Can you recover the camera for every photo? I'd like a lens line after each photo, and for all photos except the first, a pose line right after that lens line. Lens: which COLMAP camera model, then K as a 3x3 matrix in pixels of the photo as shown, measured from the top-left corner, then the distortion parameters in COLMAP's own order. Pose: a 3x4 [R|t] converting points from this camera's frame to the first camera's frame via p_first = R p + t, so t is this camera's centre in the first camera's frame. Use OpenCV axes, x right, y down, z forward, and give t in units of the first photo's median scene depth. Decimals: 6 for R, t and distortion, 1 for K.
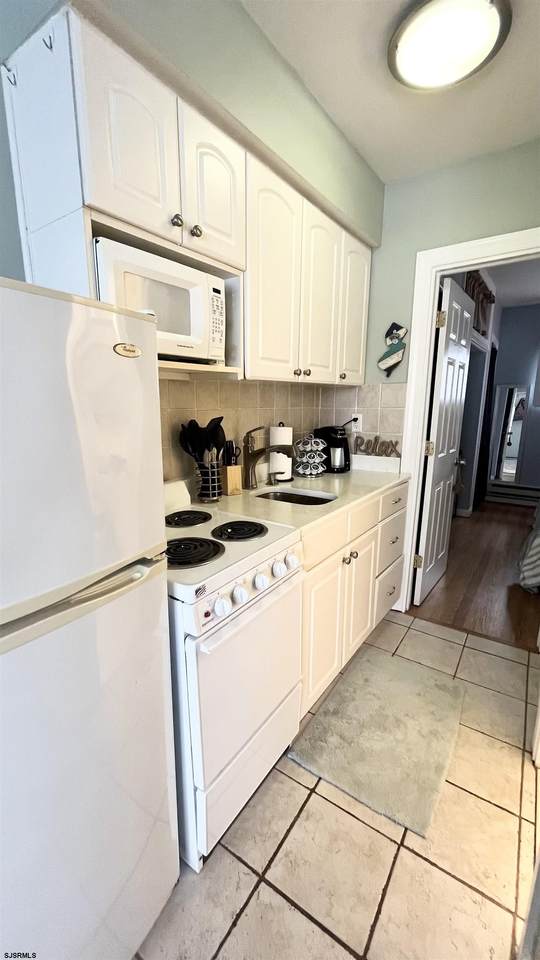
lens RADIAL K [[386.7, 0, 274.3], [0, 386.7, 481.8], [0, 0, 1]] dist [-0.003468, -0.000255]
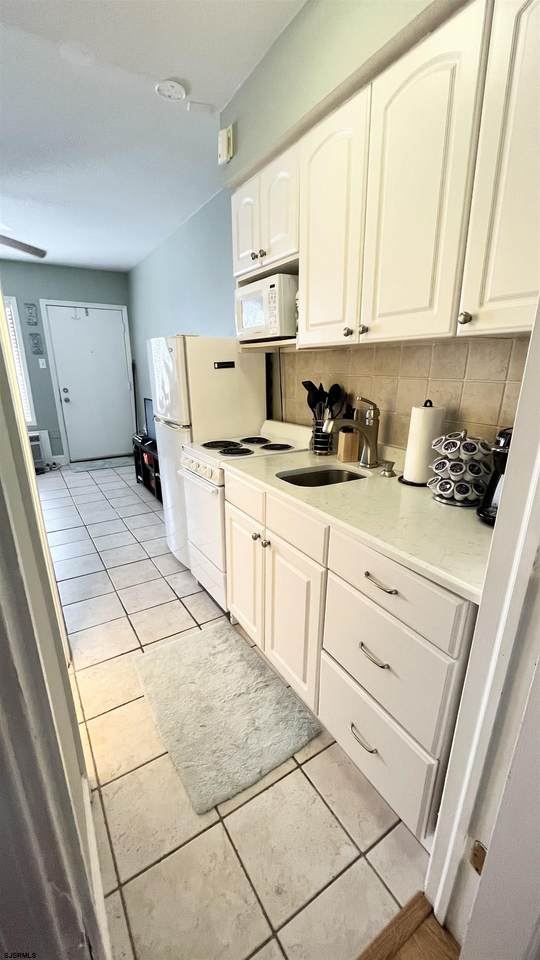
lens RADIAL K [[386.7, 0, 270.2], [0, 386.7, 483.4], [0, 0, 1]] dist [-0.003468, -0.000255]
pose [[-0.390923, 0.265455, -0.881313, 0.897098], [-0.197241, 0.911104, 0.361918, -0.247307], [0.899041, 0.315313, -0.303813, 1.161673]]
